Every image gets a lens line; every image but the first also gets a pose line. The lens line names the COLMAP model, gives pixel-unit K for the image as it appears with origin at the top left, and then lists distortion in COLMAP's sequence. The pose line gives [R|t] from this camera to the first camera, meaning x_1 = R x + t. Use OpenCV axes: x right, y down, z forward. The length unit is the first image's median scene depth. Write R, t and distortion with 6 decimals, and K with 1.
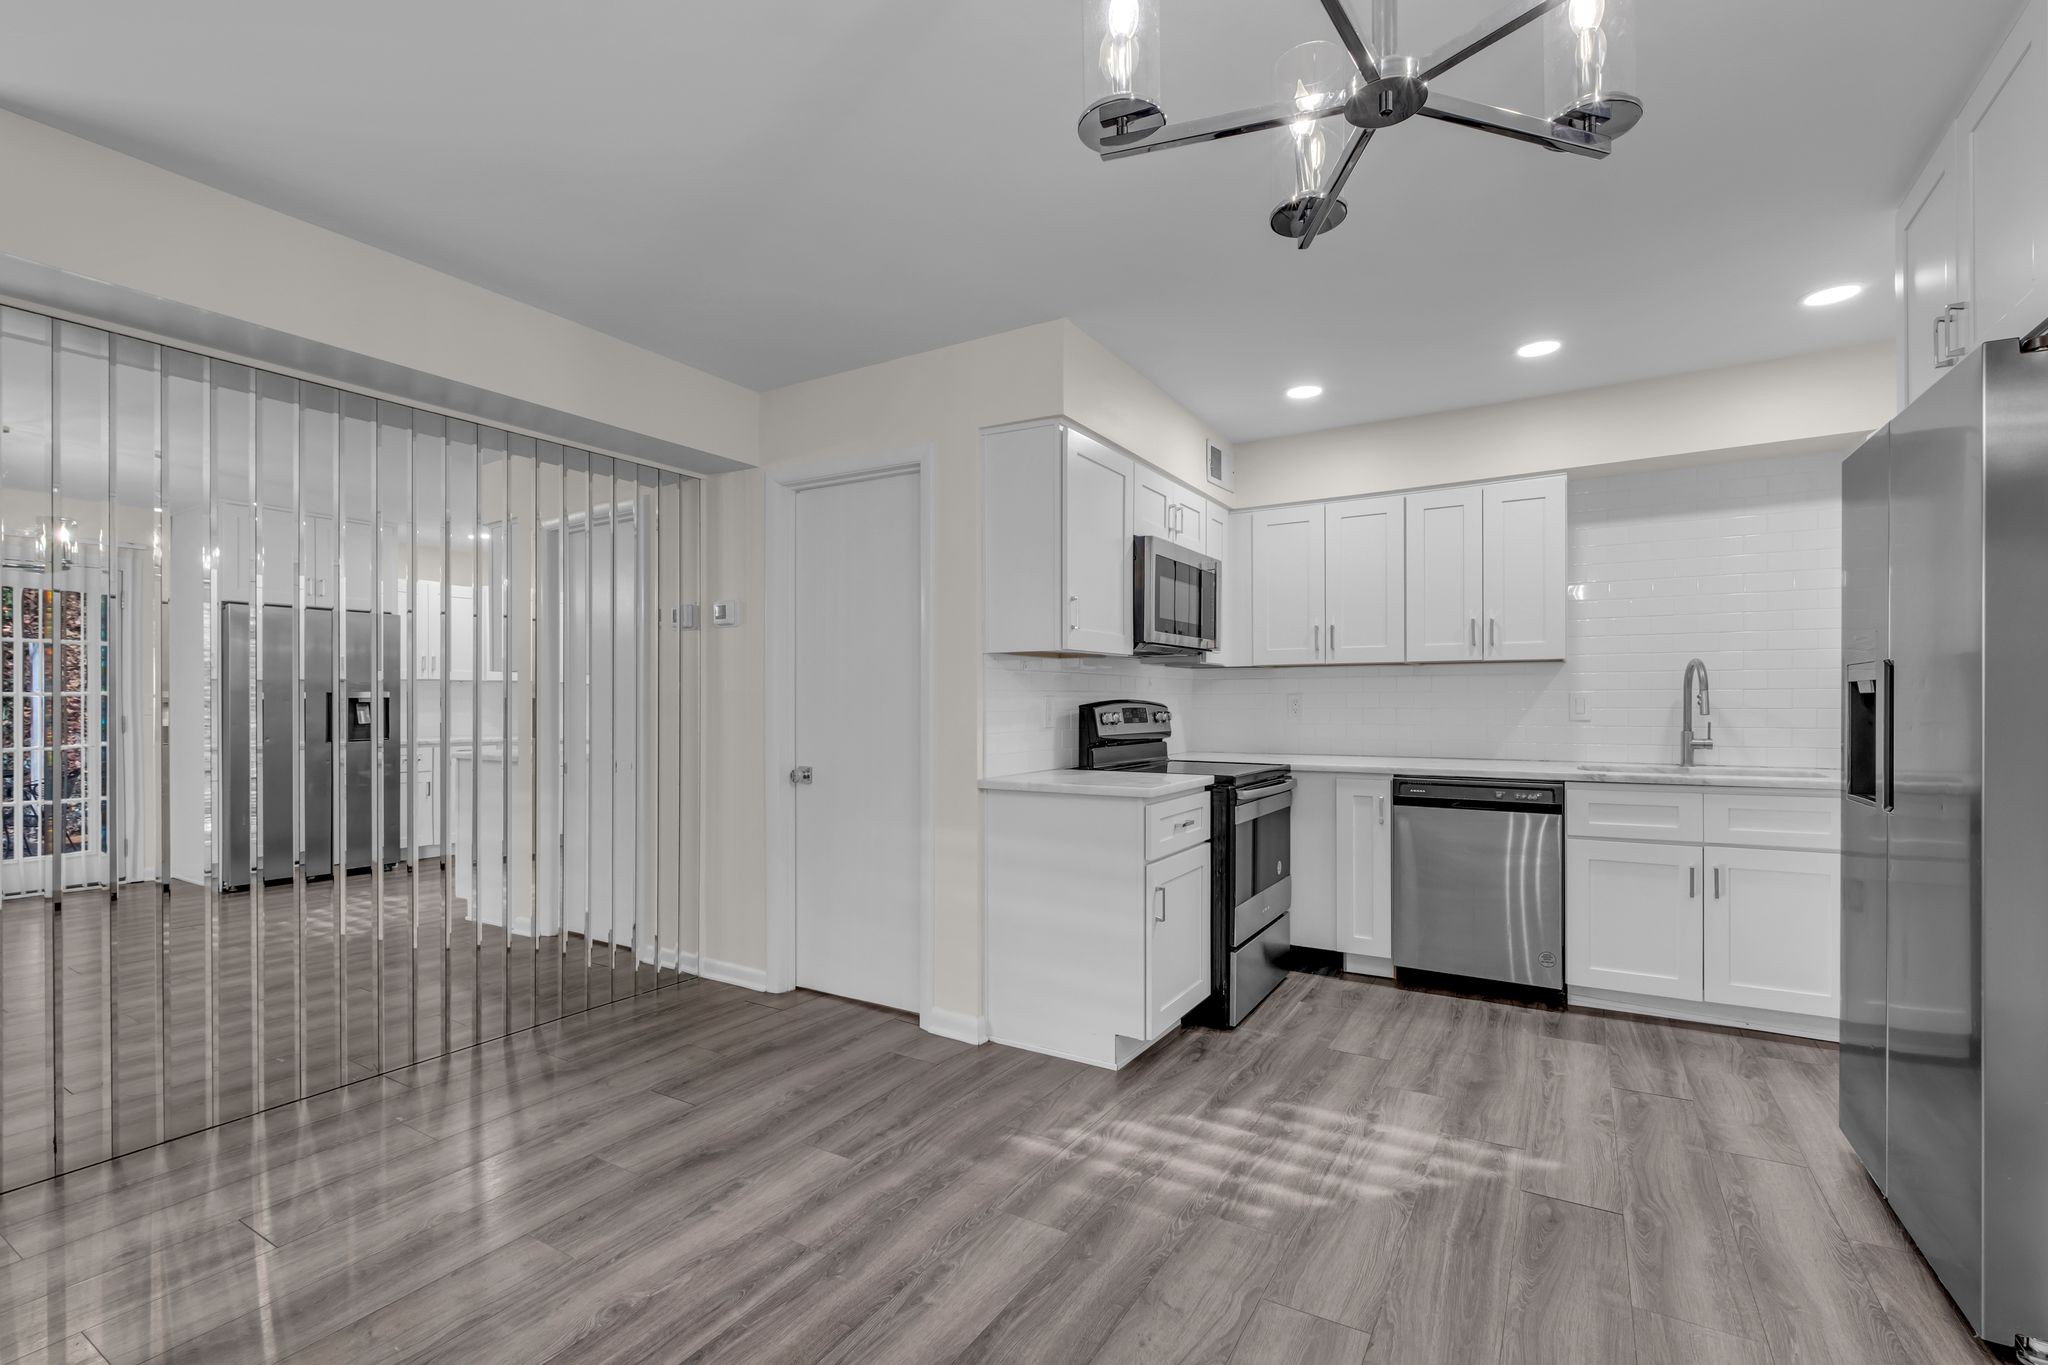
lens RADIAL K [[898.2, 0, 1035.1], [0, 898.2, 696.1], [0, 0, 1]] dist [-0.000316, -0.000233]
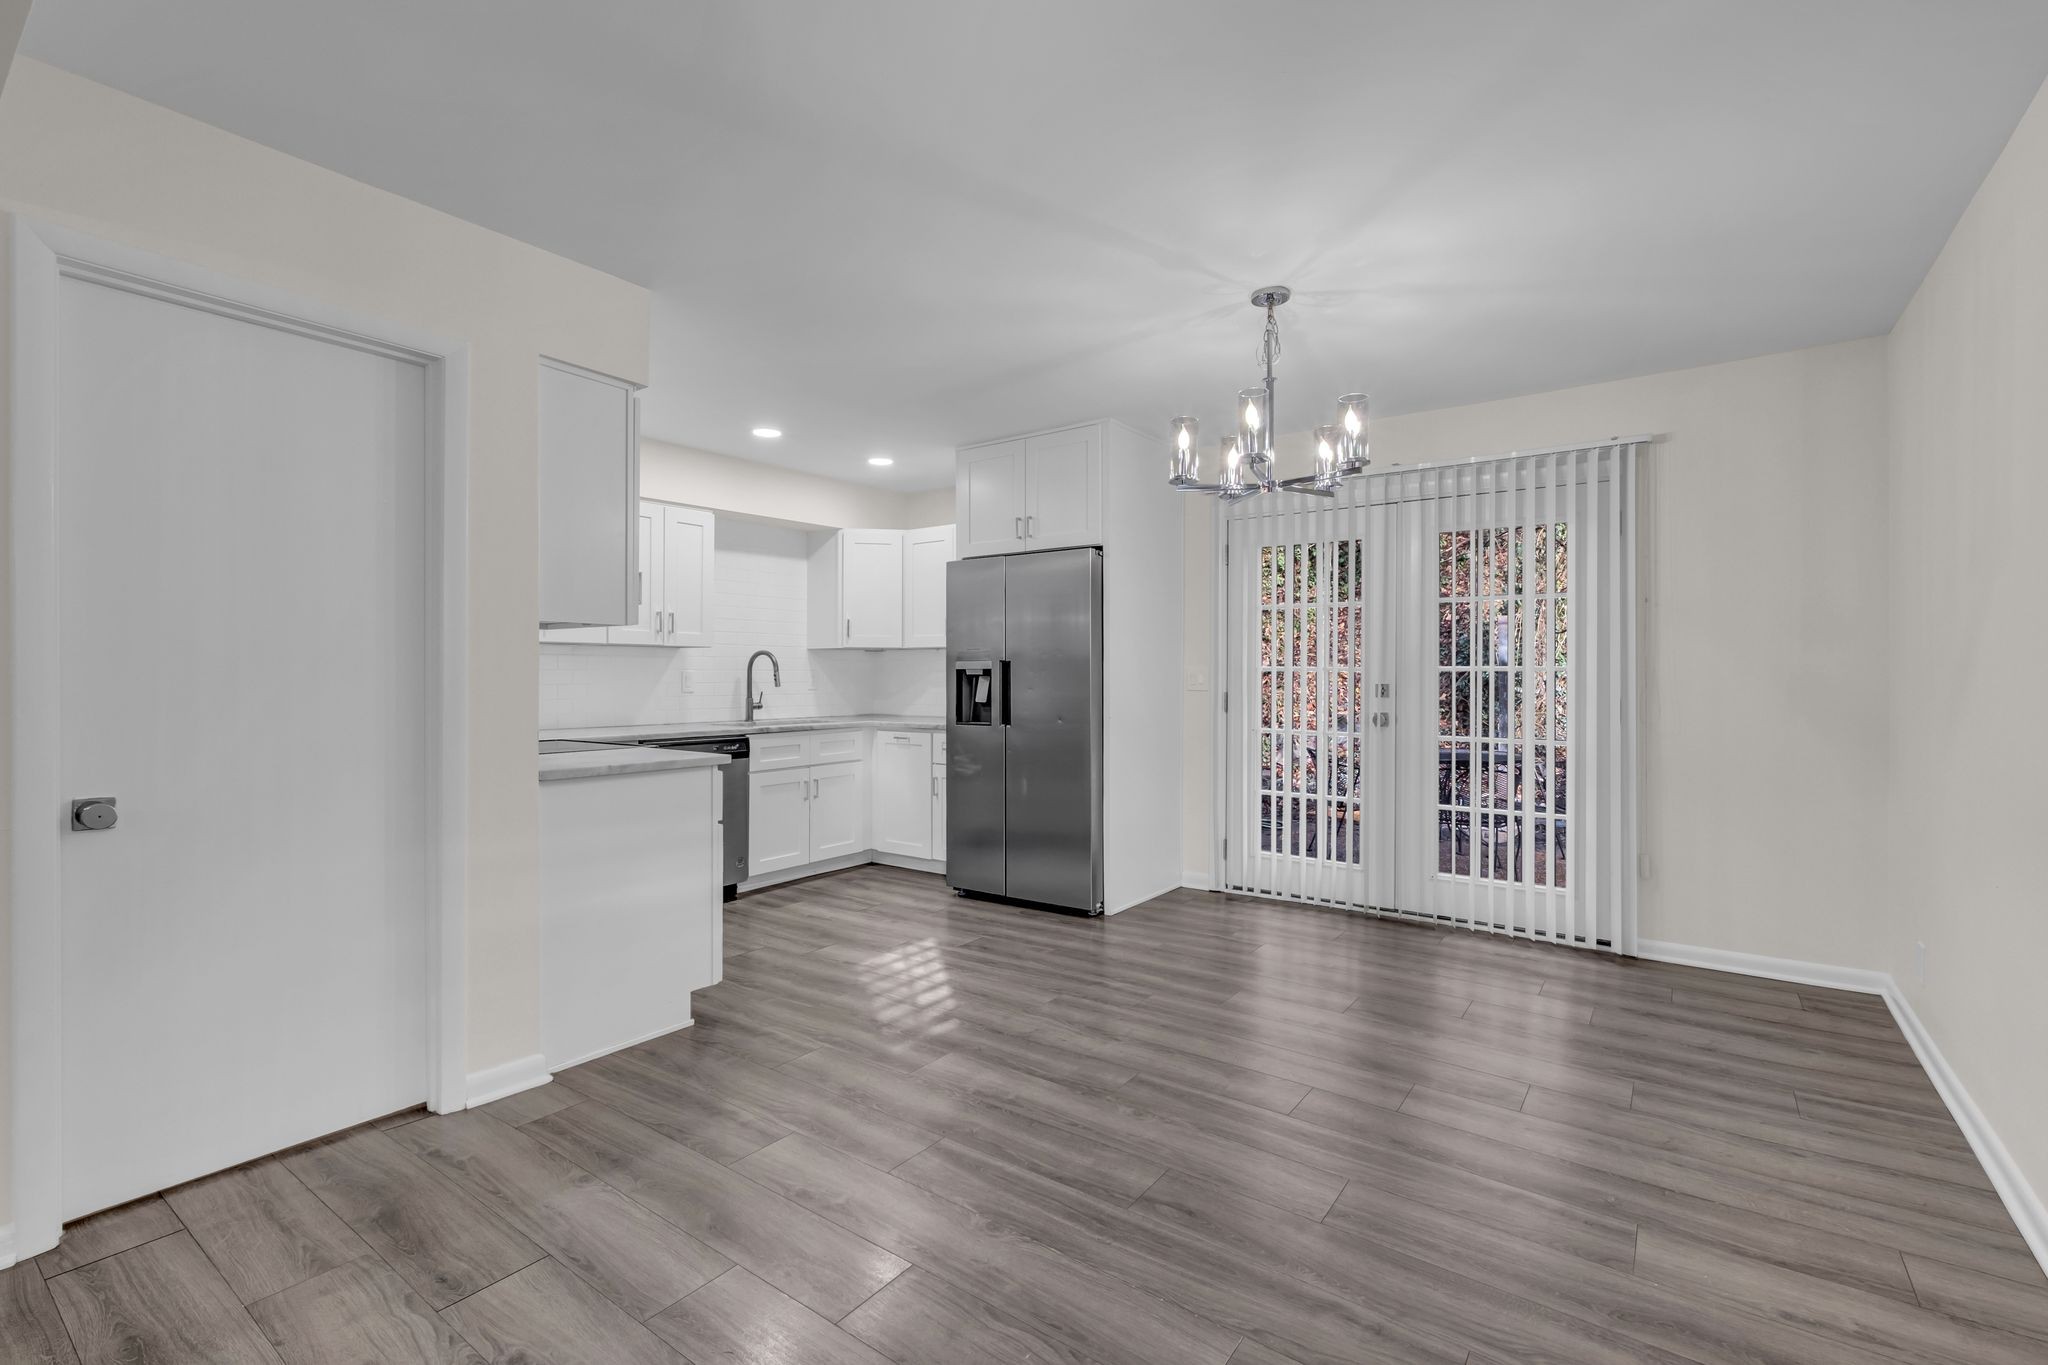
lens RADIAL K [[891.6, 0, 1018.7], [0, 891.6, 672.5], [0, 0, 1]] dist [-0.001039, -0.000216]
pose [[0.112227, 0.006390, 0.993662, -0.810984], [-0.006315, 0.999964, -0.005718, 0.002365], [-0.993663, -0.005633, 0.112263, 0.441357]]
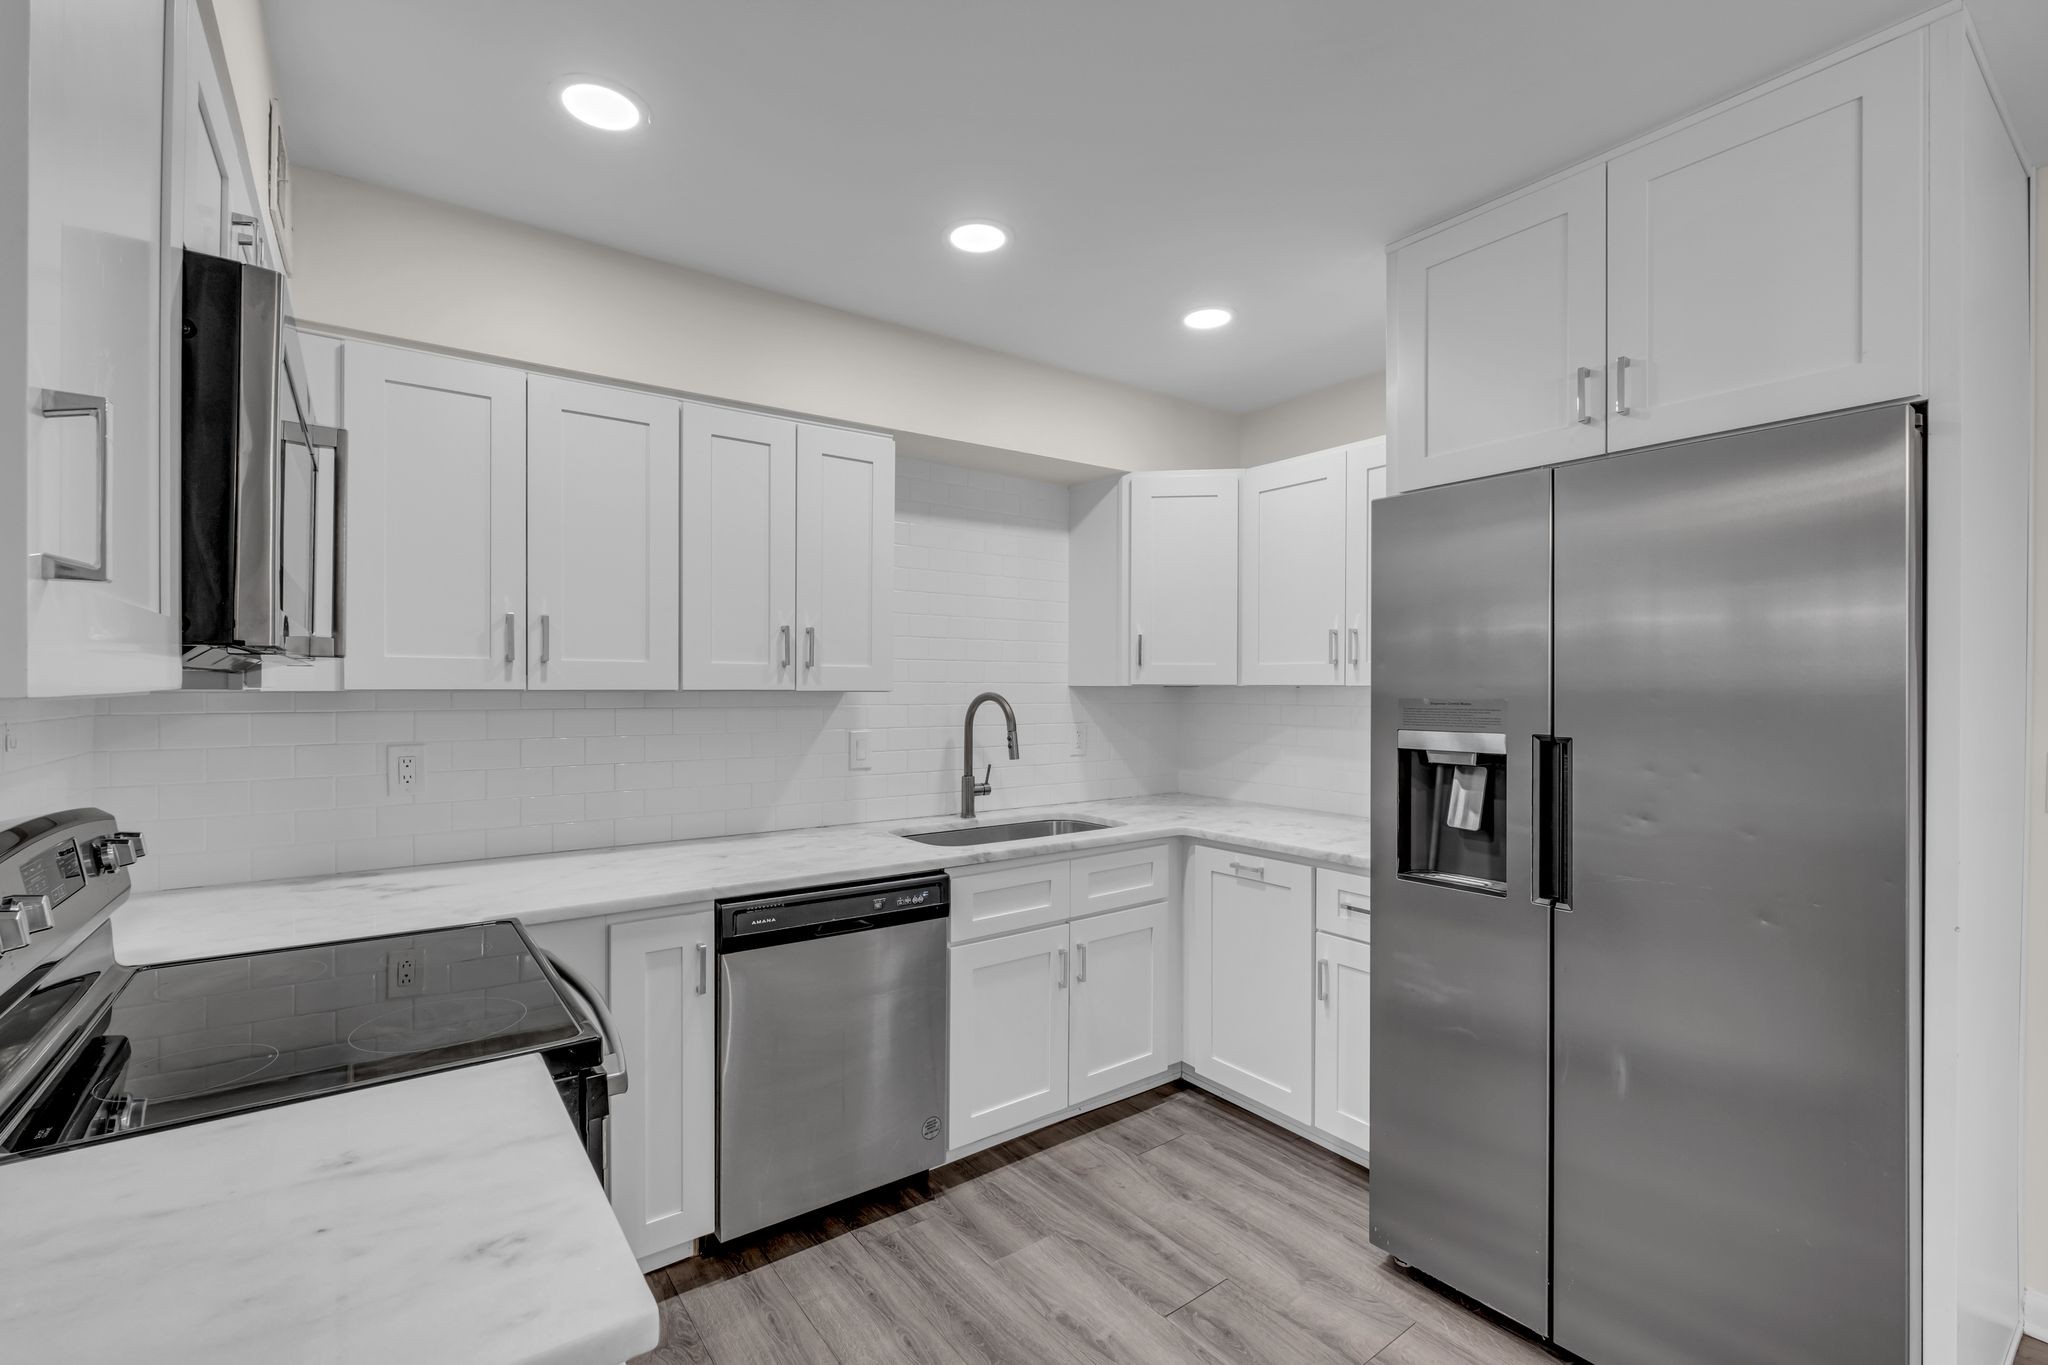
lens RADIAL K [[898.2, 0, 1035.1], [0, 898.2, 696.1], [0, 0, 1]] dist [-0.000316, -0.000233]
pose [[0.386187, -0.004808, 0.922408, -0.042531], [-0.008492, 0.999926, 0.008768, -0.051464], [-0.922382, -0.011219, 0.386117, 0.702287]]
